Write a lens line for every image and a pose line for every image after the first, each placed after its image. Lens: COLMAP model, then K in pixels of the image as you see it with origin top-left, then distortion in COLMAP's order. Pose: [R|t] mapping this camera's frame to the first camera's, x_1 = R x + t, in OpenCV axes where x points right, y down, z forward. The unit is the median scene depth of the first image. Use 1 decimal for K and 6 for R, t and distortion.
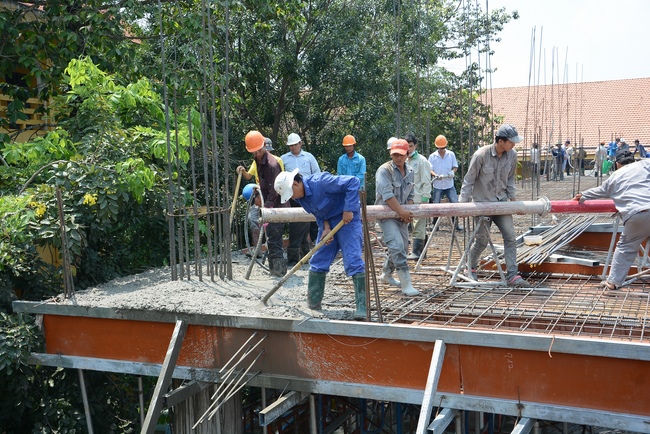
lens RADIAL K [[753.0, 0, 325.0], [0, 753.0, 217.0], [0, 0, 1]] dist [0.052829, 0.040091]
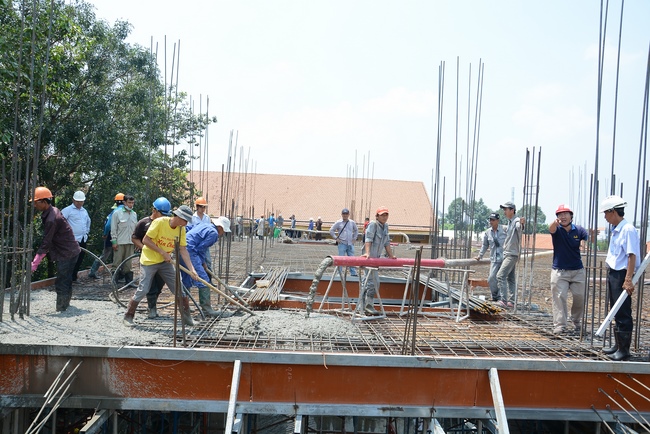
lens RADIAL K [[568.9, 0, 325.0], [0, 568.9, 217.0], [0, 0, 1]] dist [-0.132264, 0.168606]
pose [[0.886909, 0.070281, 0.456567, -0.140821], [-0.029818, 0.995008, -0.095241, 0.007769], [-0.460981, 0.070856, 0.884577, 0.064824]]
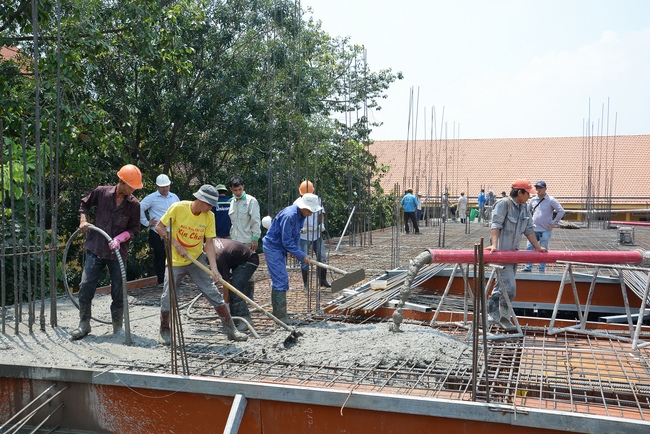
lens RADIAL K [[695.5, 0, 325.0], [0, 695.5, 217.0], [0, 0, 1]] dist [-0.005298, 0.160956]
pose [[0.992085, 0.028653, 0.122258, 0.121417], [-0.022143, 0.998280, -0.054278, -0.012858], [-0.123603, 0.051141, 0.991013, 0.087445]]
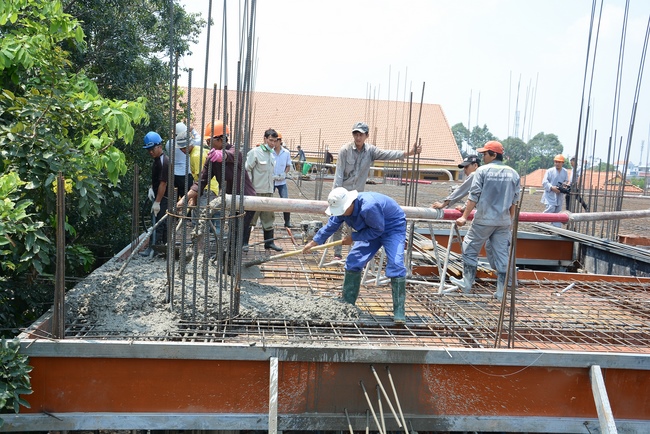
lens RADIAL K [[683.0, 0, 325.0], [0, 683.0, 217.0], [0, 0, 1]] dist [0.016176, 0.025088]
pose [[0.860013, 0.029117, 0.509441, -0.499872], [-0.039450, 0.999177, 0.009489, -0.016854], [-0.508745, -0.028258, 0.860453, 0.359534]]
